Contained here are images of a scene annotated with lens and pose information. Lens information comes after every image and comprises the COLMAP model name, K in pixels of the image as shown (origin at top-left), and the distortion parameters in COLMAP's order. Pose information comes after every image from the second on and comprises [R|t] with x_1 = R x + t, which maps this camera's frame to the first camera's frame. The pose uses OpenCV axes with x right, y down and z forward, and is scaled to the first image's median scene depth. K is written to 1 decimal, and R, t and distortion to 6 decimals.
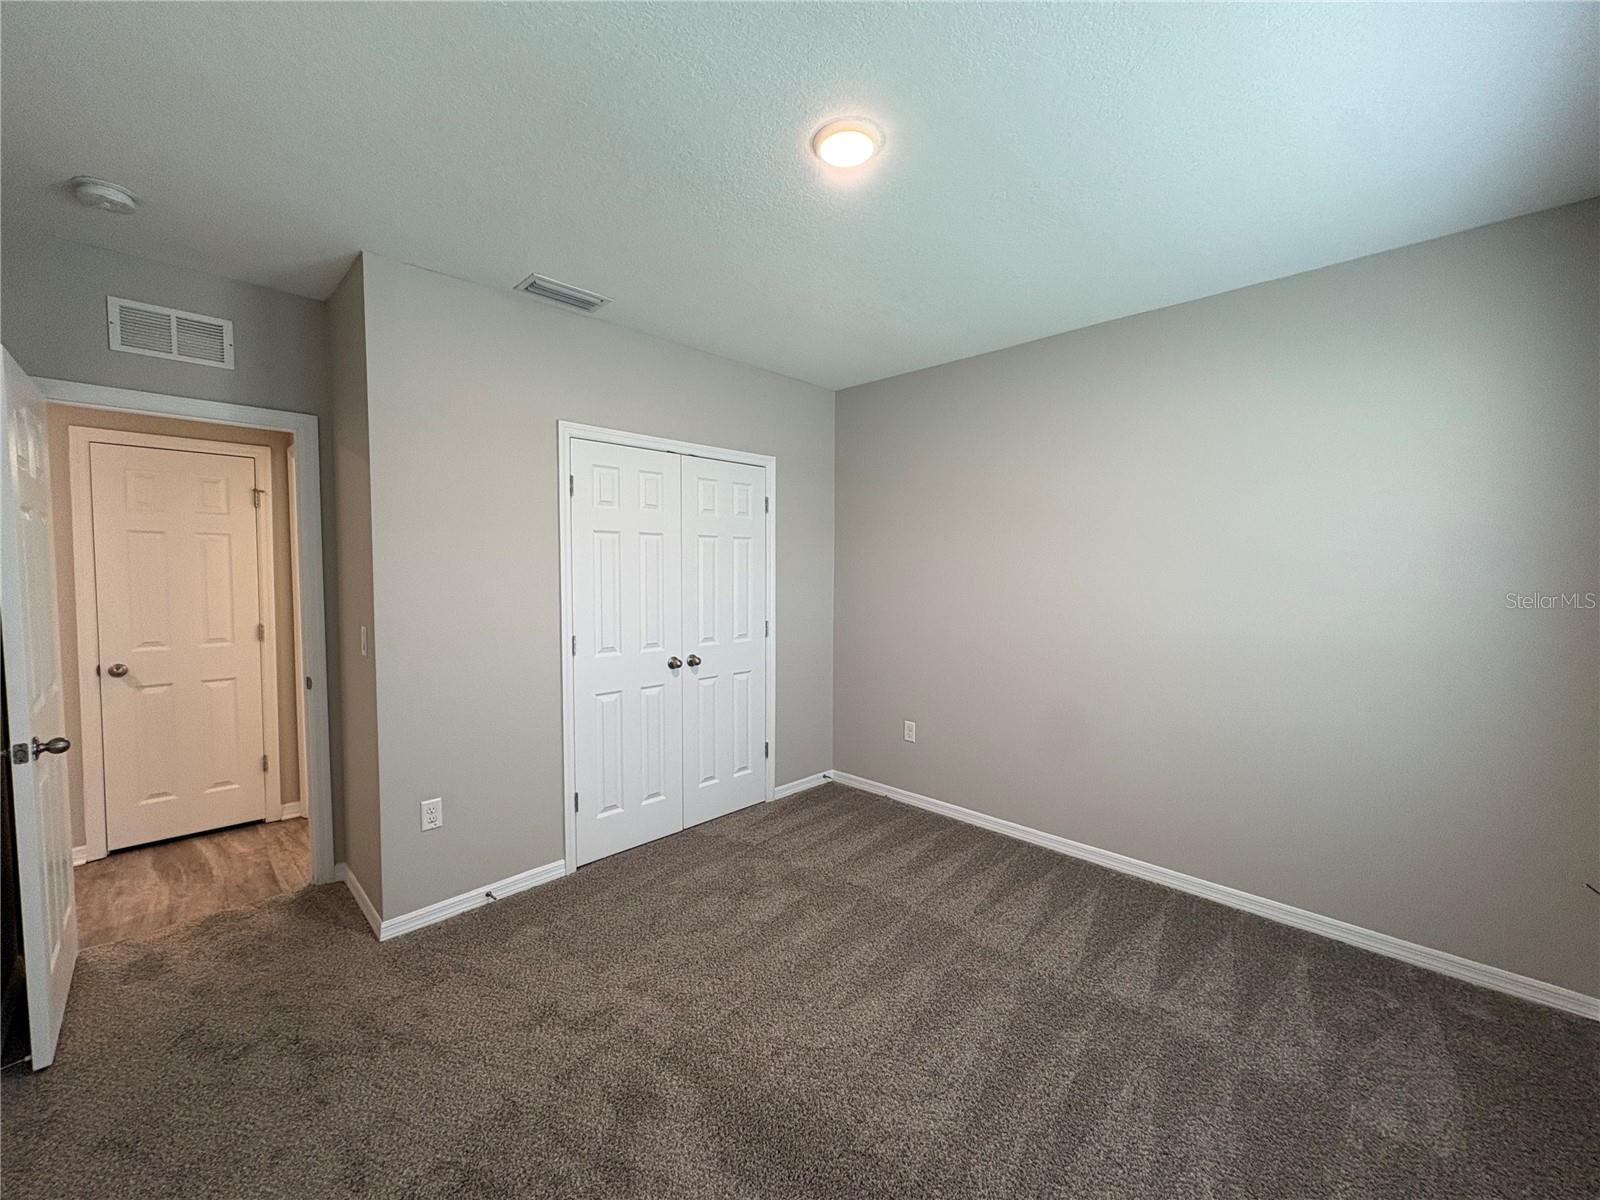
lens RADIAL K [[639.0, 0, 800.0], [0, 639.0, 600.0], [0, 0, 1]] dist [-0.001448, -0.000088]
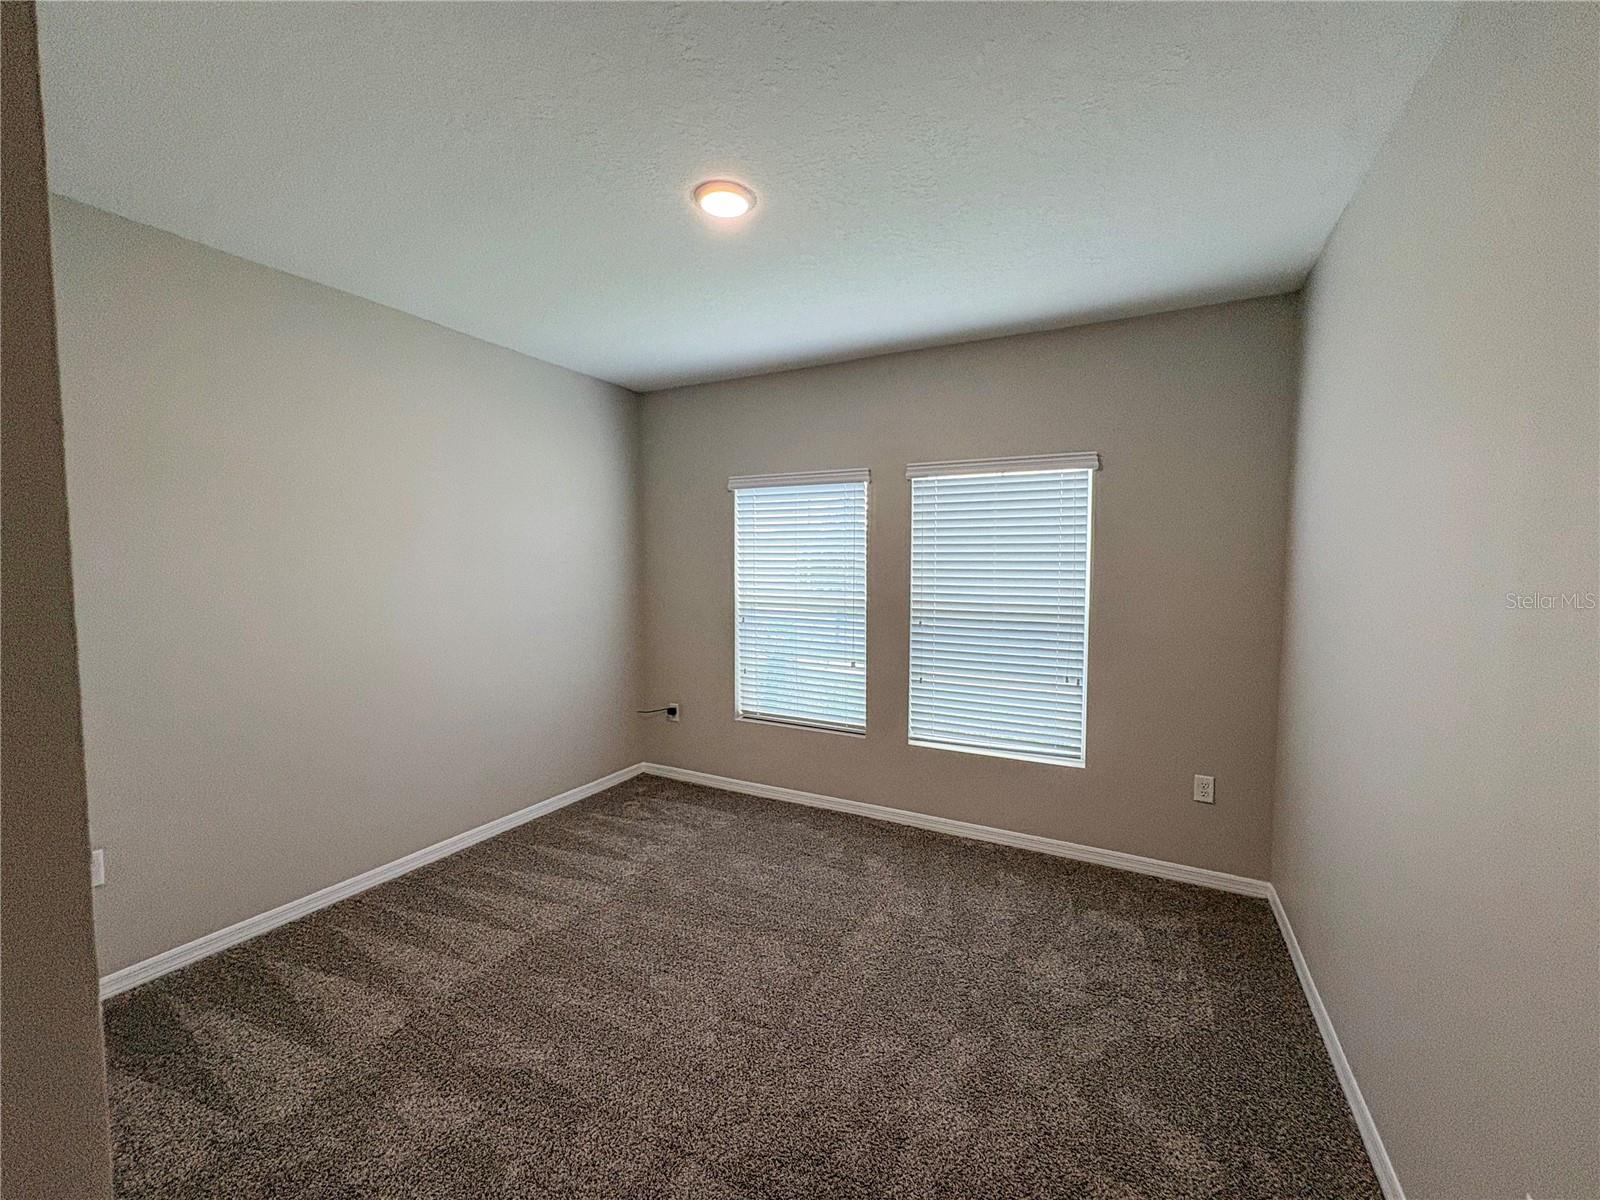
lens RADIAL K [[639.0, 0, 800.0], [0, 639.0, 600.0], [0, 0, 1]] dist [-0.001448, -0.000088]
pose [[-0.287964, -0.068570, 0.955183, -0.821867], [0.041274, 0.995618, 0.083915, -0.078147], [-0.956752, 0.063589, -0.283871, 0.903003]]
